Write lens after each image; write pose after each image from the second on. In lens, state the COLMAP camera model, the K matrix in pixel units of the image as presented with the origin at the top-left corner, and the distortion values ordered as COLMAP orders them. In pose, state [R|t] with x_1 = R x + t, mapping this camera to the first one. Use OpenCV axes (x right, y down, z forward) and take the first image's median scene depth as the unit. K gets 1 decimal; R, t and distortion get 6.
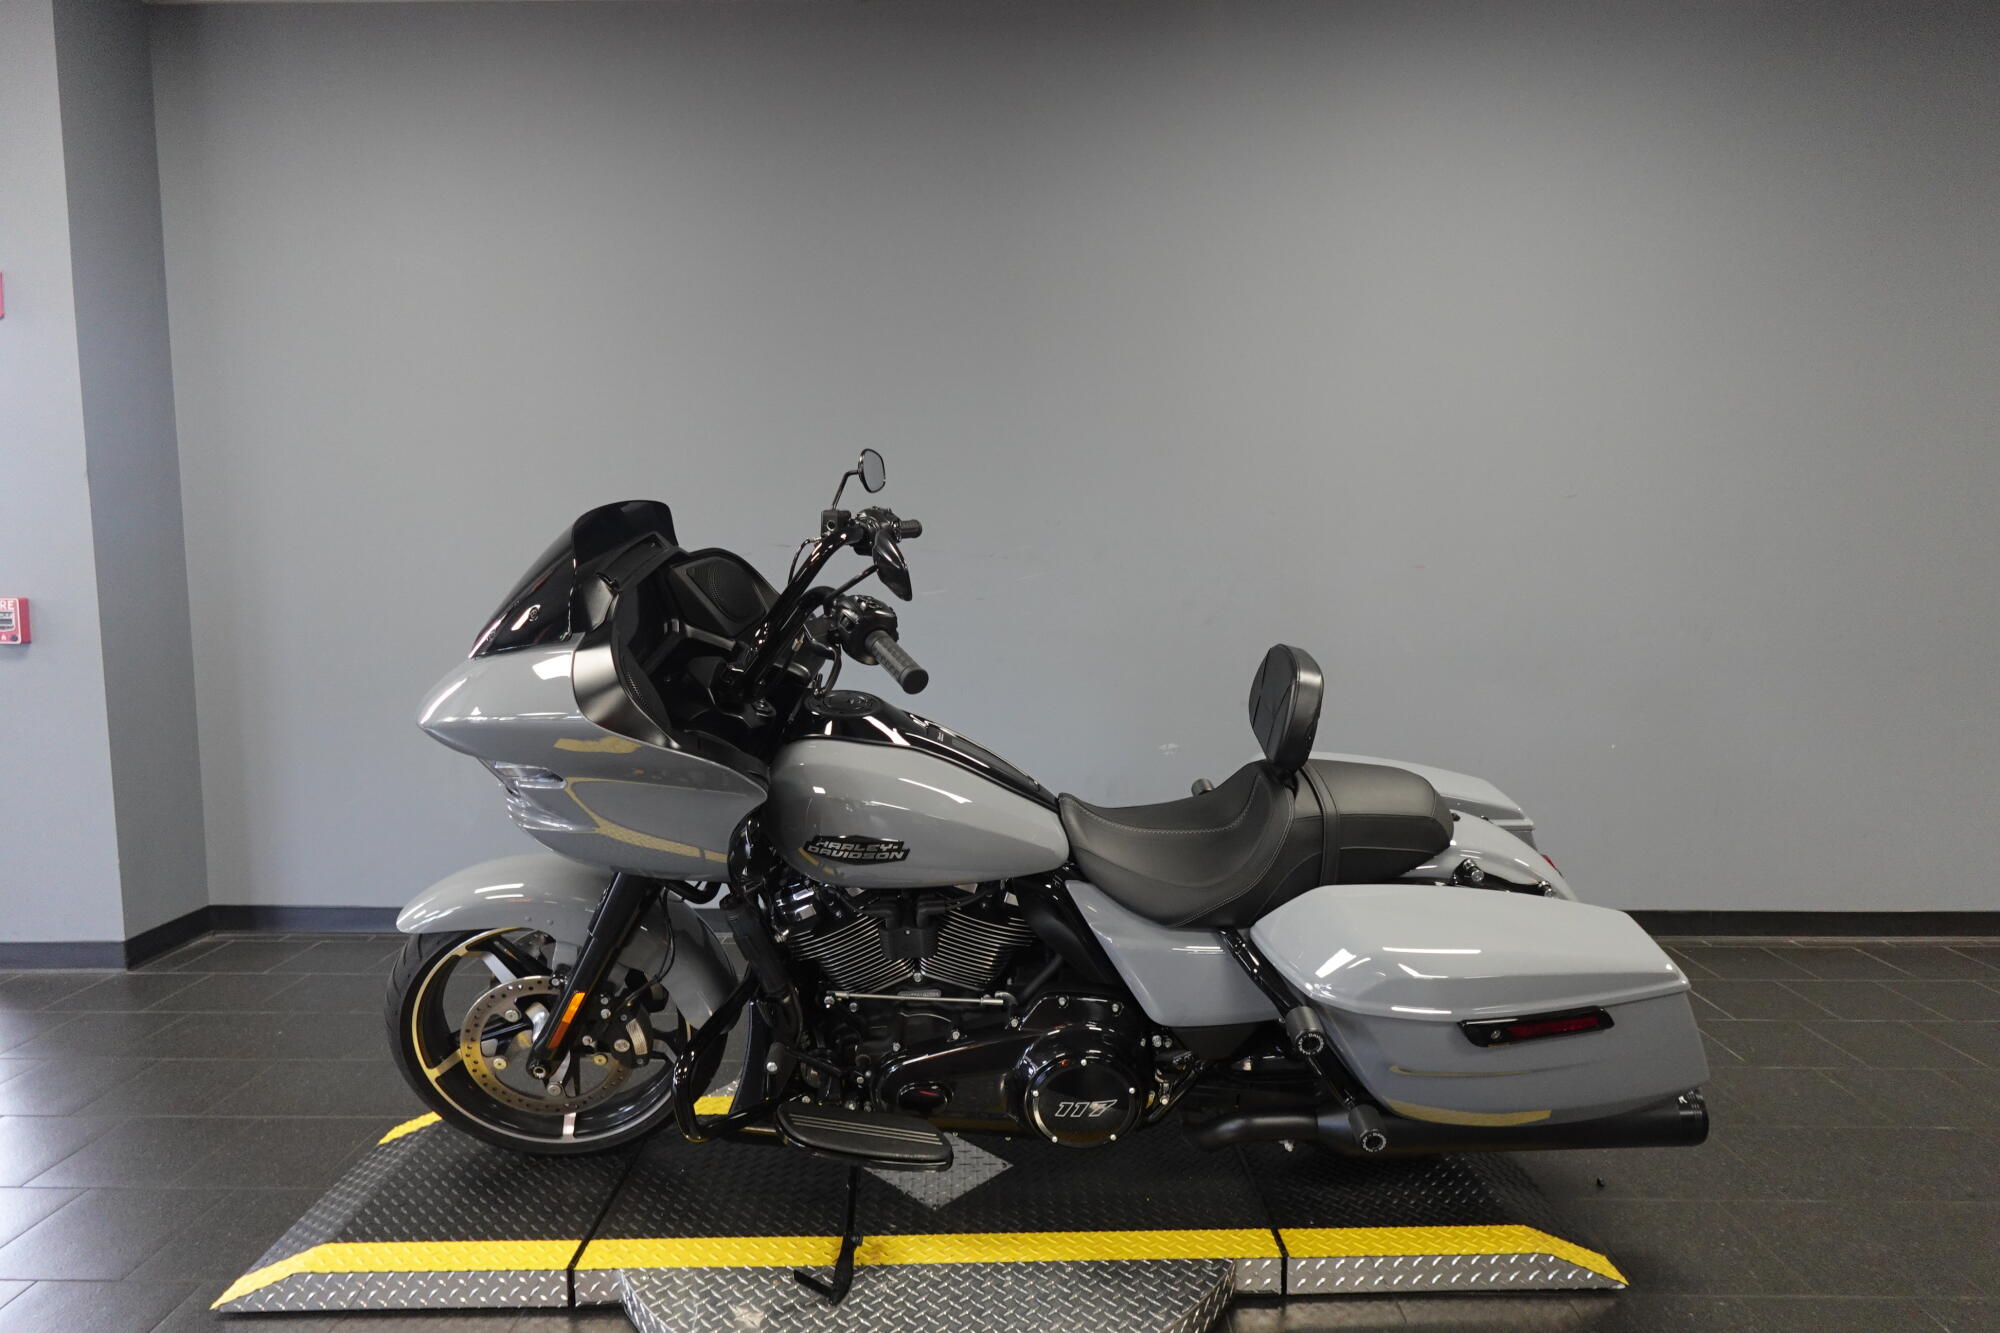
lens RADIAL K [[1133.3, 0, 1004.8], [0, 1133.3, 667.8], [0, 0, 1]] dist [0.004405, -0.002484]
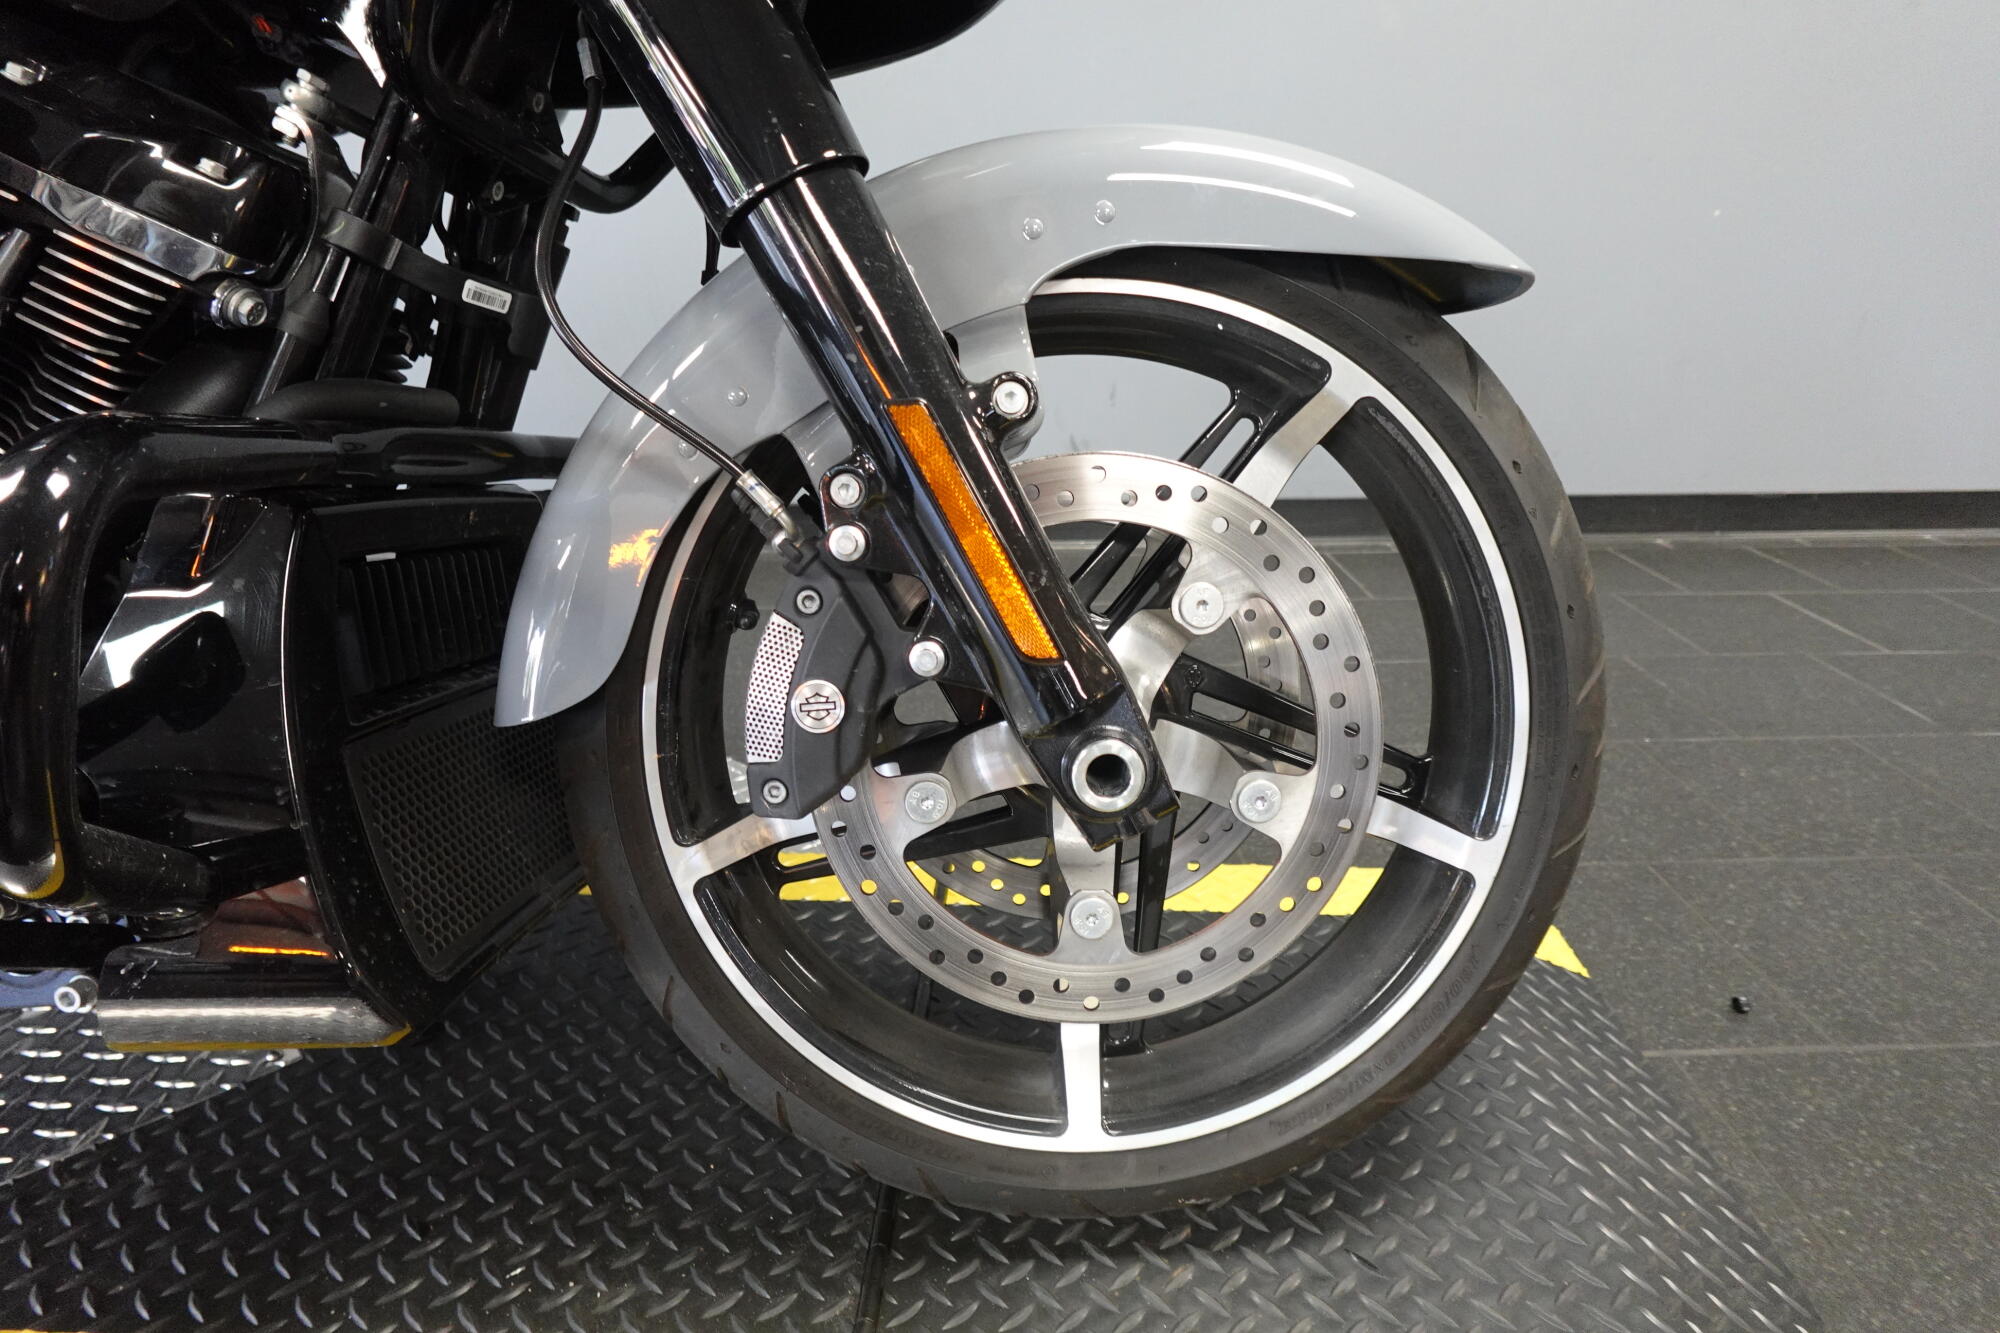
lens RADIAL K [[1133.3, 0, 1004.8], [0, 1133.3, 667.8], [0, 0, 1]] dist [0.004405, -0.002484]
pose [[0.998703, -0.020574, 0.046583, 0.153188], [0.006094, 0.956464, 0.291788, 0.136945], [-0.050558, -0.291126, 0.955348, 0.439339]]
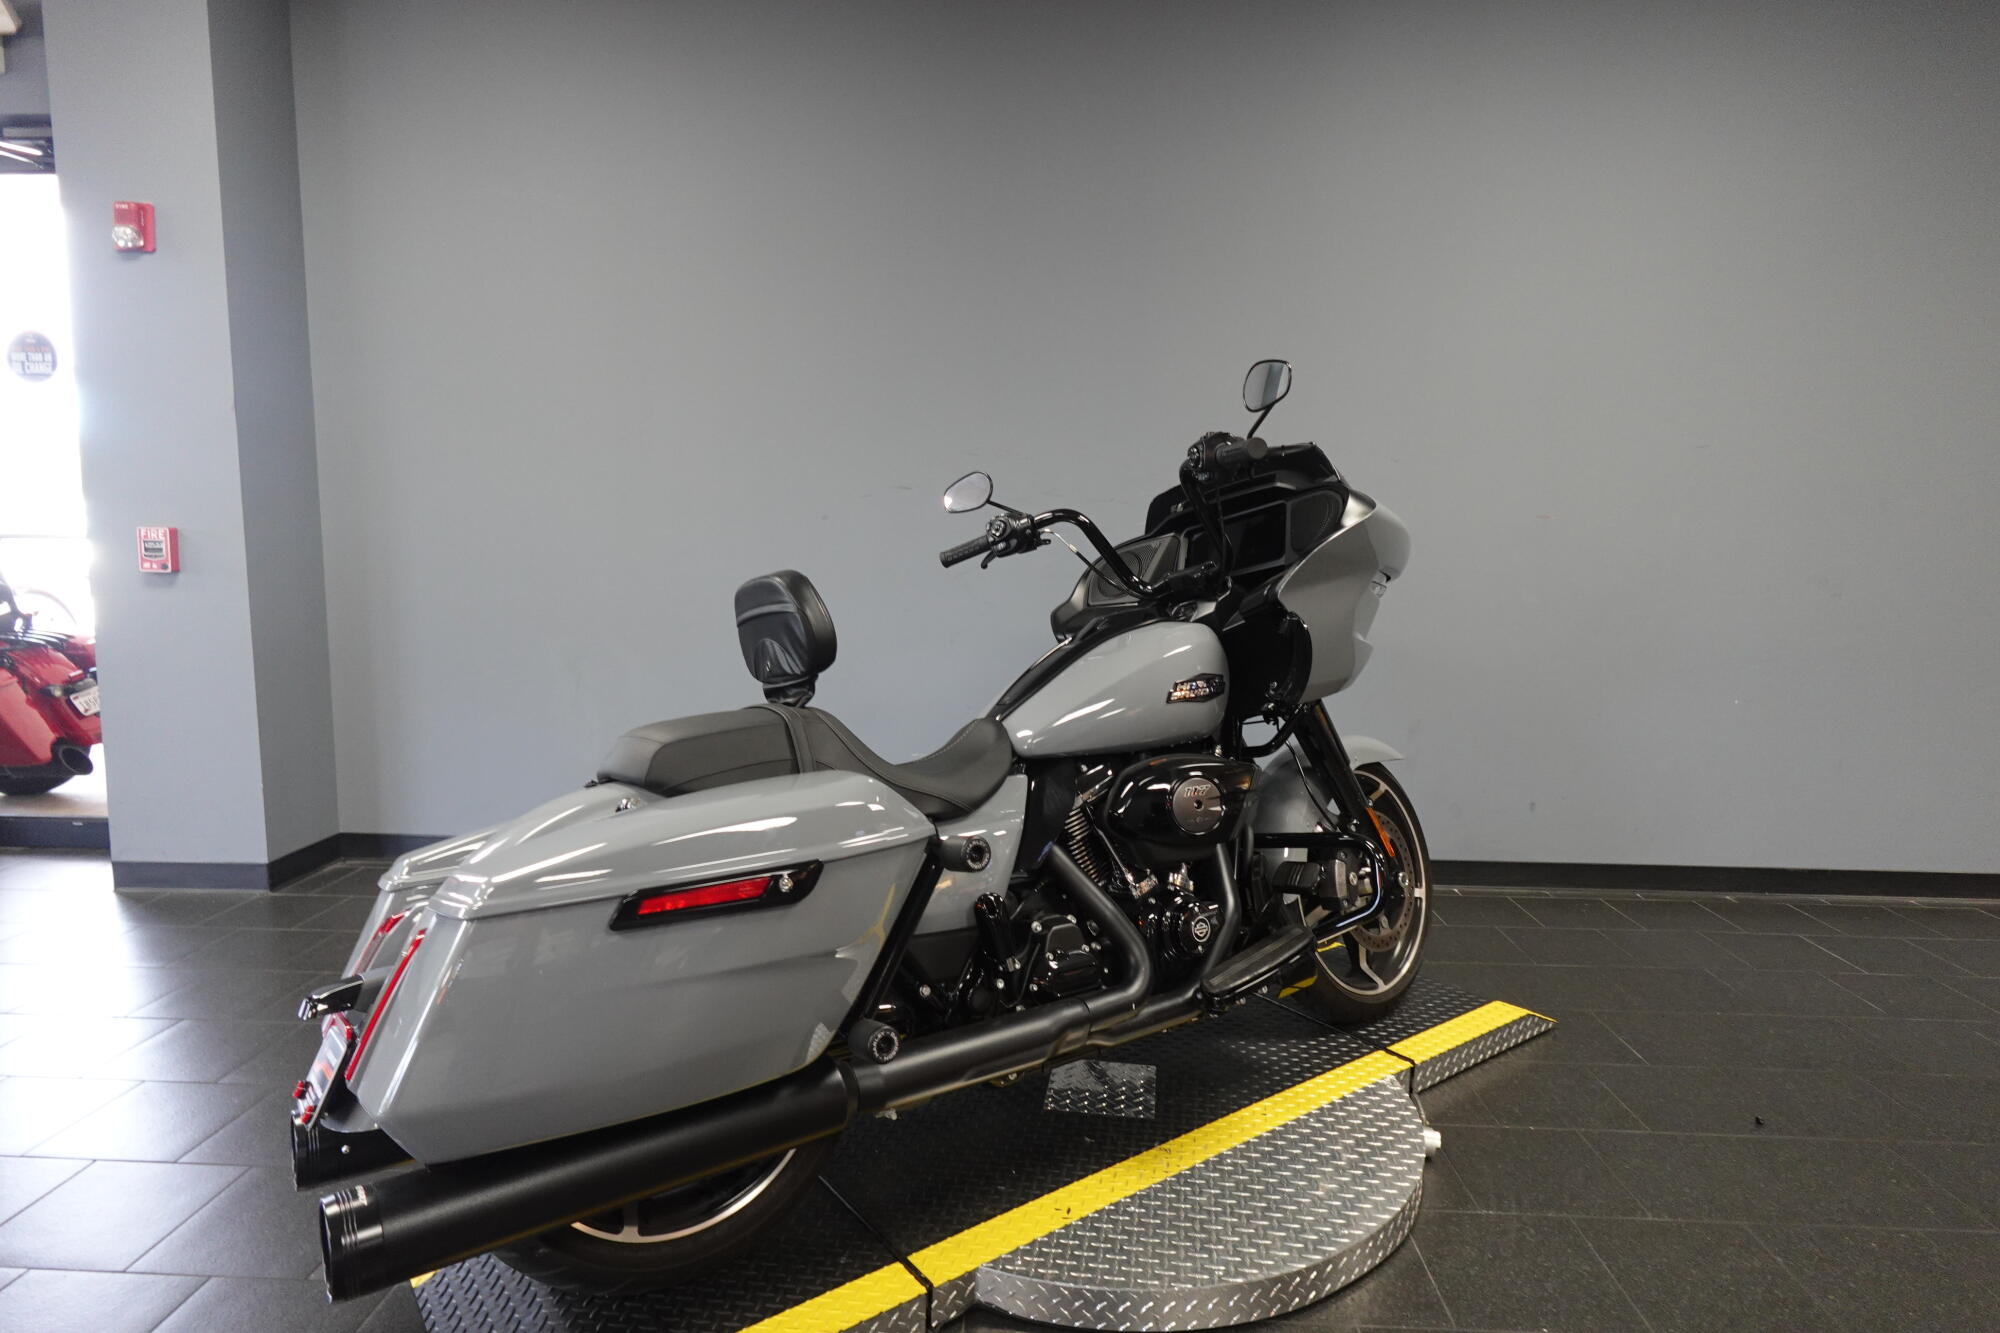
lens RADIAL K [[1133.3, 0, 1004.8], [0, 1133.3, 667.8], [0, 0, 1]] dist [0.004405, -0.002484]
pose [[0.999459, 0.016520, -0.028435, -0.083619], [-0.015736, 0.999496, 0.027575, 0.025478], [0.028876, -0.027112, 0.999215, -0.006985]]
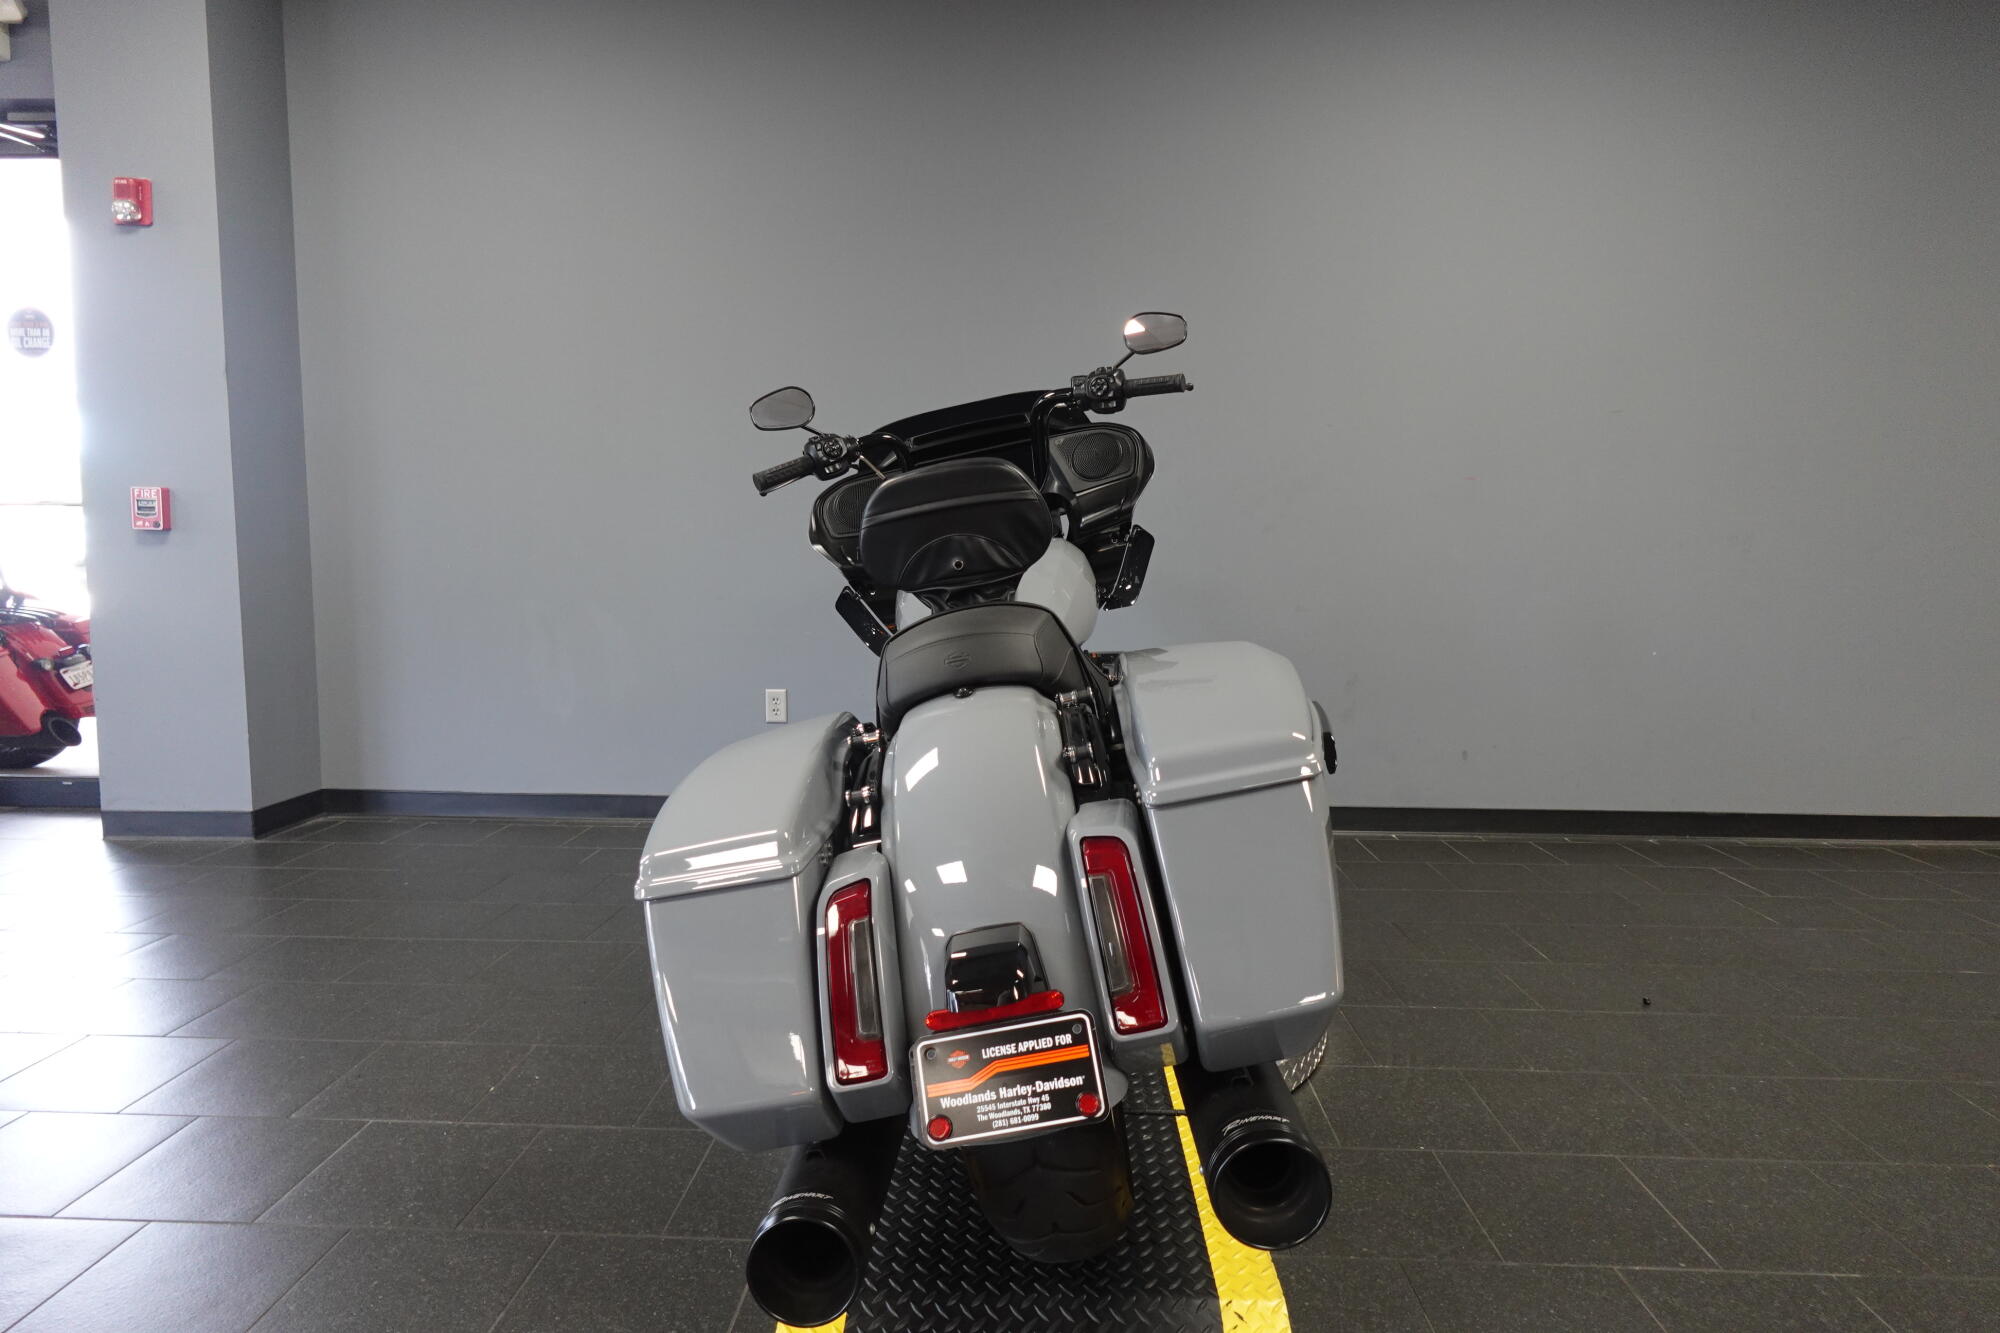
lens RADIAL K [[1131.9, 0, 1004.9], [0, 1131.9, 668.2], [0, 0, 1]] dist [0.002704, -0.001190]
pose [[0.999766, 0.012433, -0.017729, -0.049282], [-0.012366, 0.999916, 0.003887, 0.097698], [0.017776, -0.003667, 0.999835, -0.061044]]
